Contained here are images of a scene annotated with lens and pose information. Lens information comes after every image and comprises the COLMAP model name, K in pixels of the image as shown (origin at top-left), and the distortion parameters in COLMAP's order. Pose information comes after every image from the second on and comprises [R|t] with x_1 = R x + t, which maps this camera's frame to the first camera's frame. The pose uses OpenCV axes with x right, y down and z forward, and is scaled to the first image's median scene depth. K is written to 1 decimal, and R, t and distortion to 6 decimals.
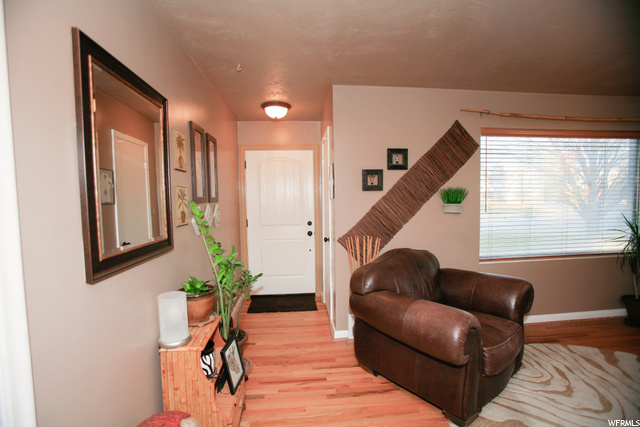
lens RADIAL K [[294.9, 0, 317.3], [0, 294.9, 212.9], [0, 0, 1]] dist [-0.063046, 0.023420]
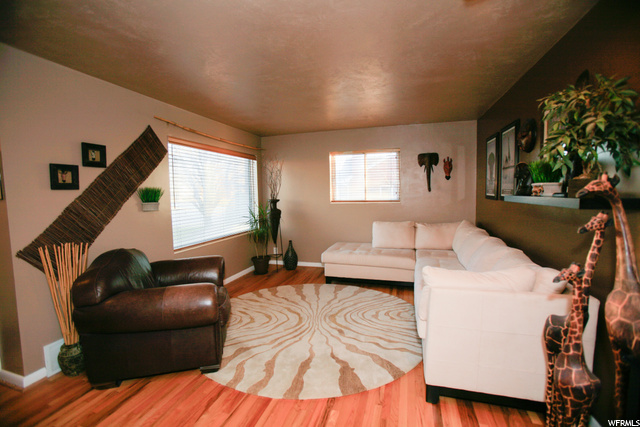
lens RADIAL K [[294.9, 0, 317.3], [0, 294.9, 212.9], [0, 0, 1]] dist [-0.063046, 0.023420]
pose [[0.383087, -0.055081, 0.922069, -0.292776], [0.058628, 0.997658, 0.035239, 0.005709], [-0.921850, 0.040559, 0.385419, 0.018579]]
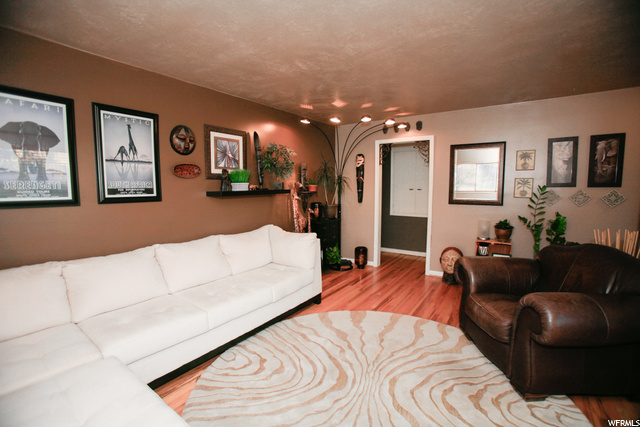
lens RADIAL K [[294.9, 0, 317.3], [0, 294.9, 212.9], [0, 0, 1]] dist [-0.063046, 0.023420]
pose [[-0.637587, 0.080203, -0.766192, 1.294993], [-0.037454, 0.990163, 0.134815, -0.057187], [0.769467, 0.114653, -0.628311, 0.768818]]
